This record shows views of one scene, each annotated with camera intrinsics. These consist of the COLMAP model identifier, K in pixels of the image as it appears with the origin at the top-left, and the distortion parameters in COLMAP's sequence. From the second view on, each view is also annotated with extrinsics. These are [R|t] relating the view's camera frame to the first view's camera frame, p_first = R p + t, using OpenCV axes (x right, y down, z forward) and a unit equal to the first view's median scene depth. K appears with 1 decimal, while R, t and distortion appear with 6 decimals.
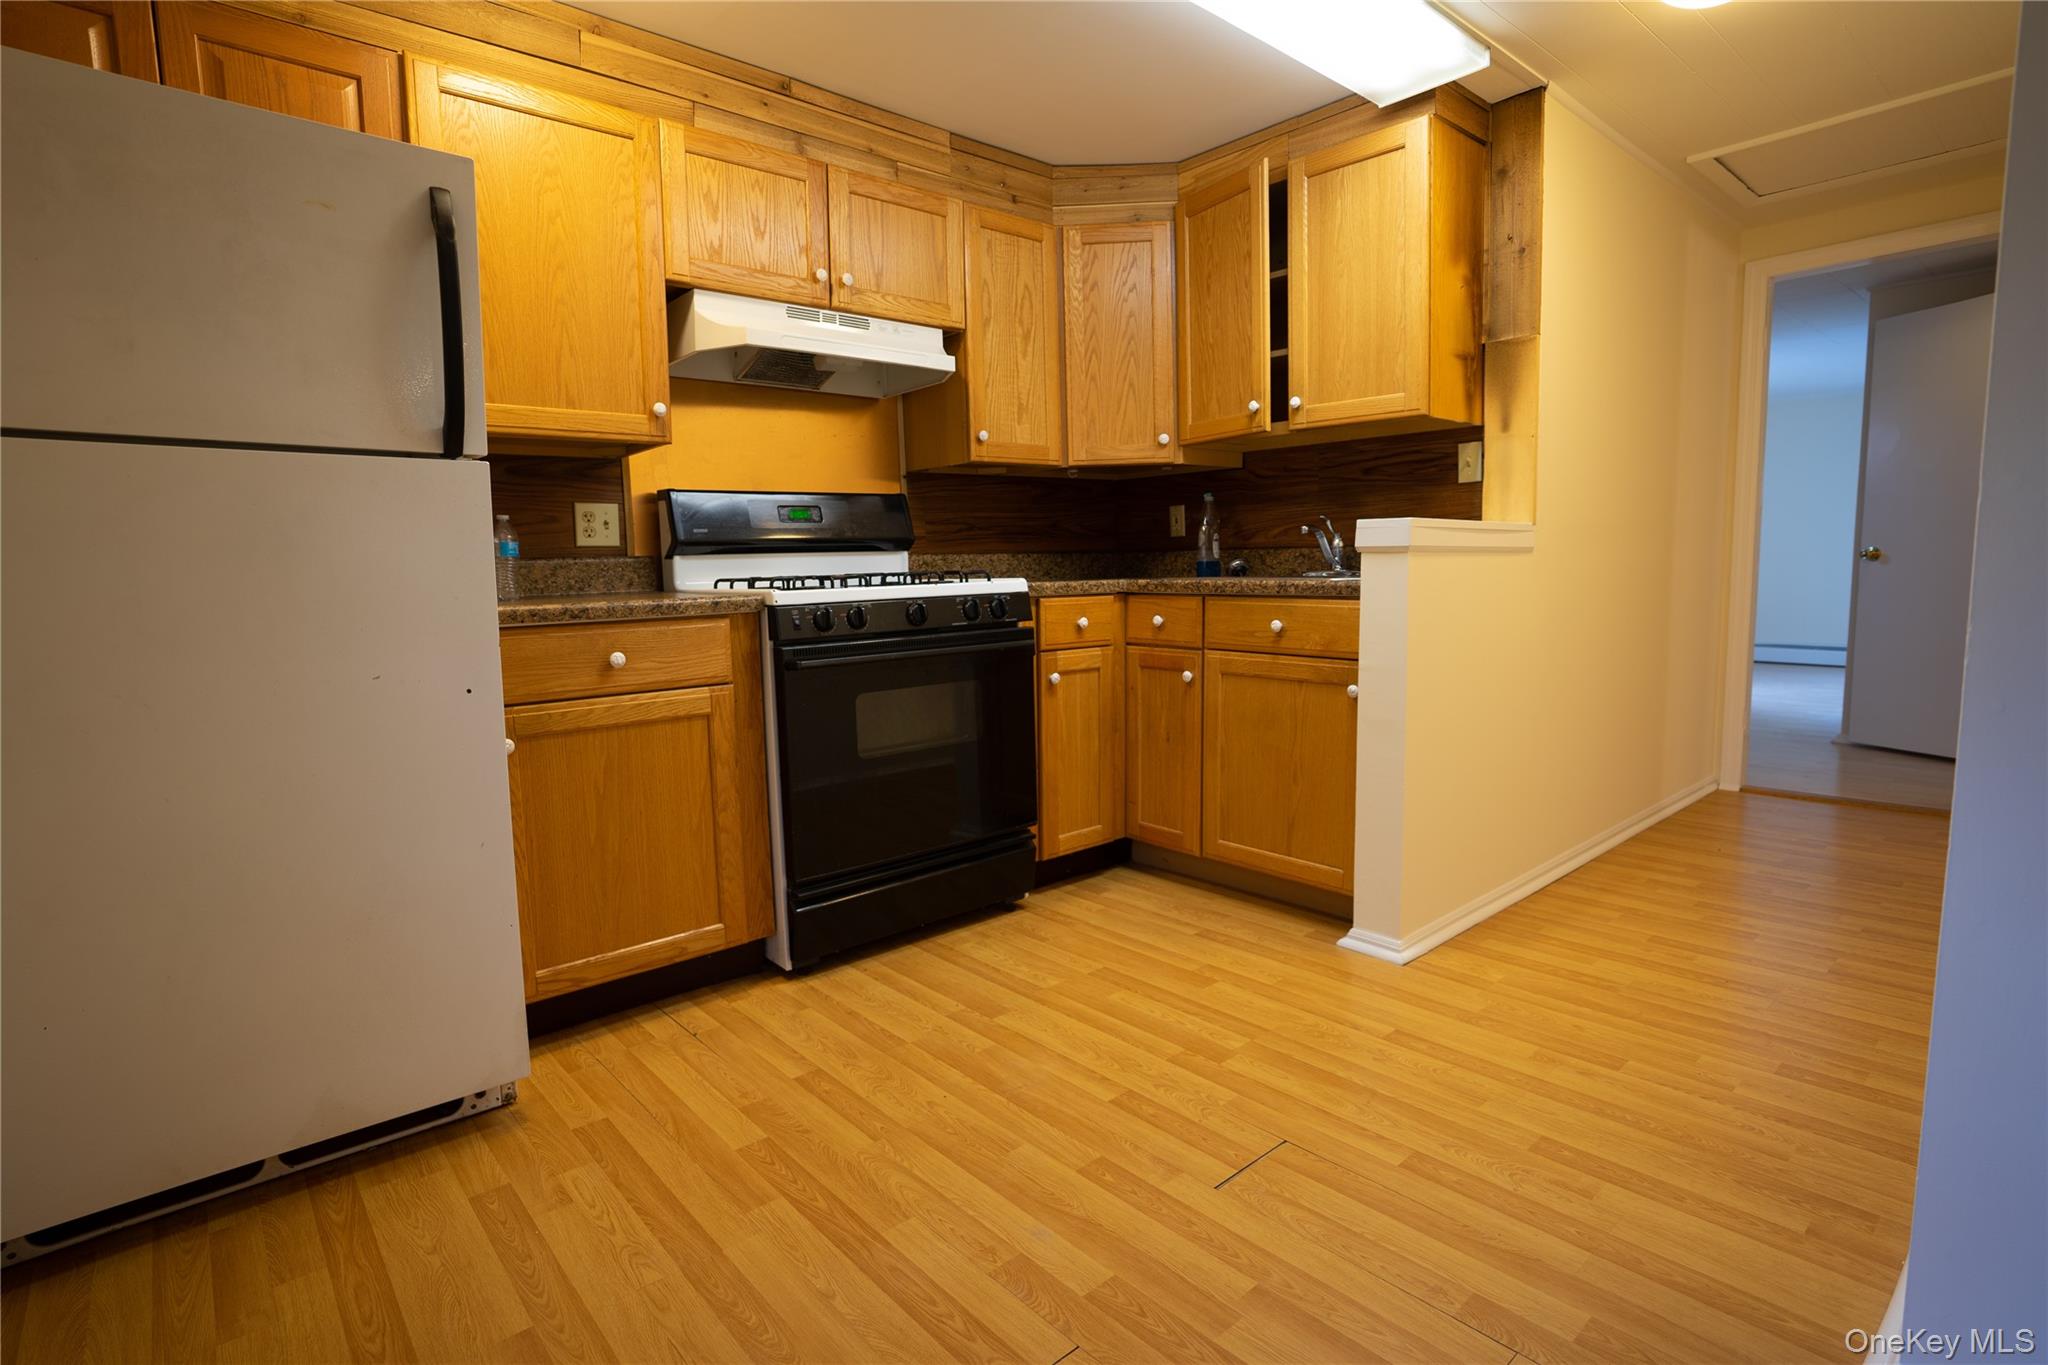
lens RADIAL K [[1013.6, 0, 1006.3], [0, 1013.6, 675.5], [0, 0, 1]] dist [-0.056792, 0.022435]
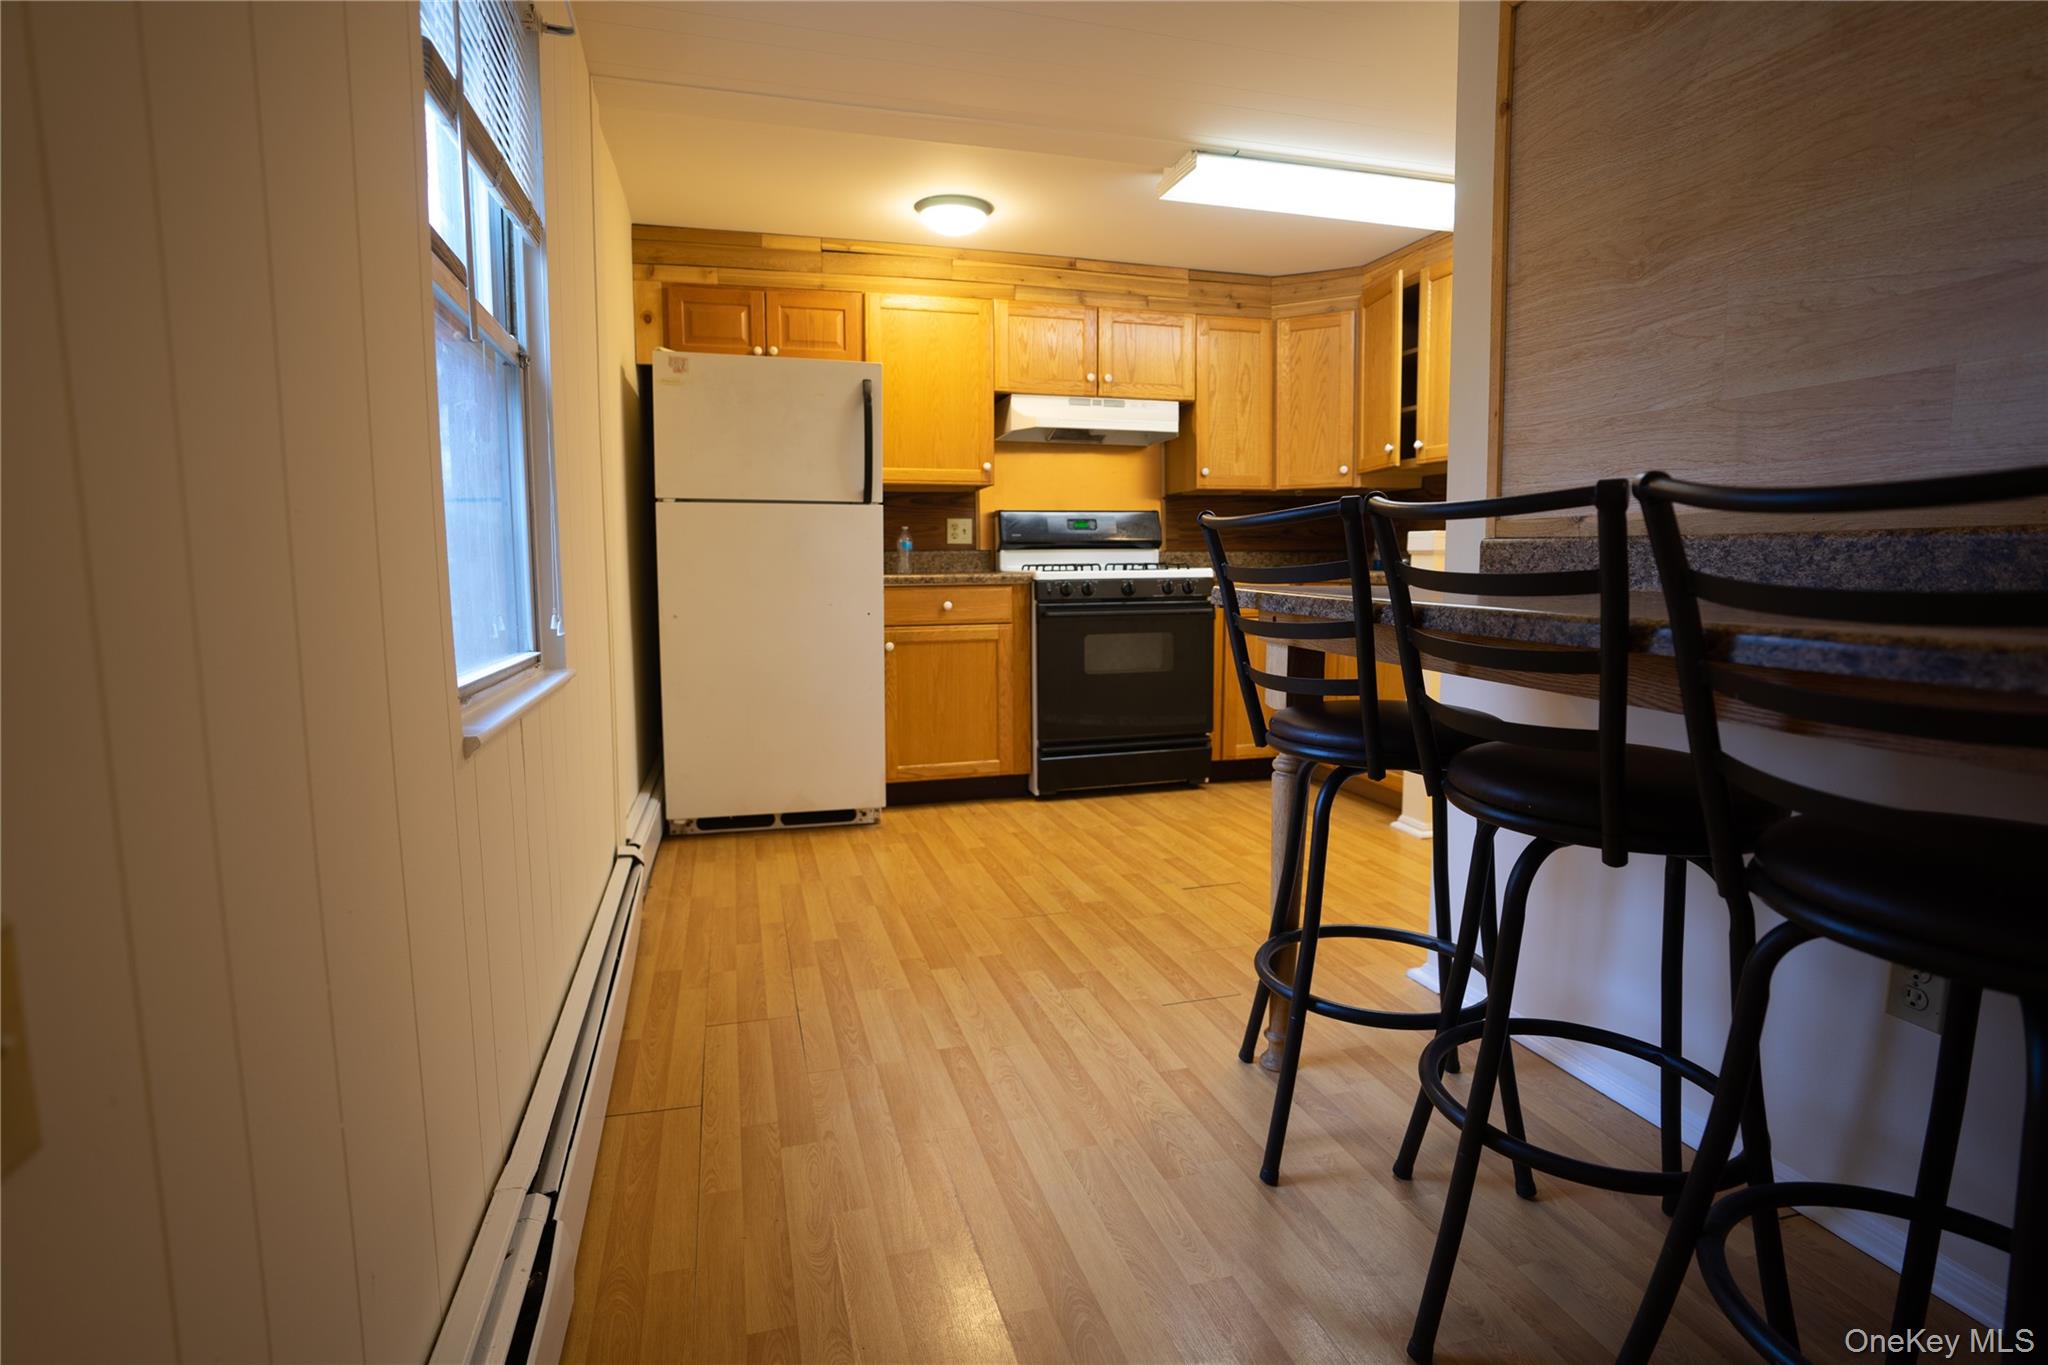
lens RADIAL K [[1070.6, 0, 1024.0], [0, 1070.6, 682.5], [0, 0, 1]] dist [-0.061881, 0.089136]
pose [[0.904205, 0.064416, -0.422213, 0.474070], [-0.060667, 0.997908, 0.022325, 0.058788], [0.422768, 0.005428, 0.906222, -0.596740]]
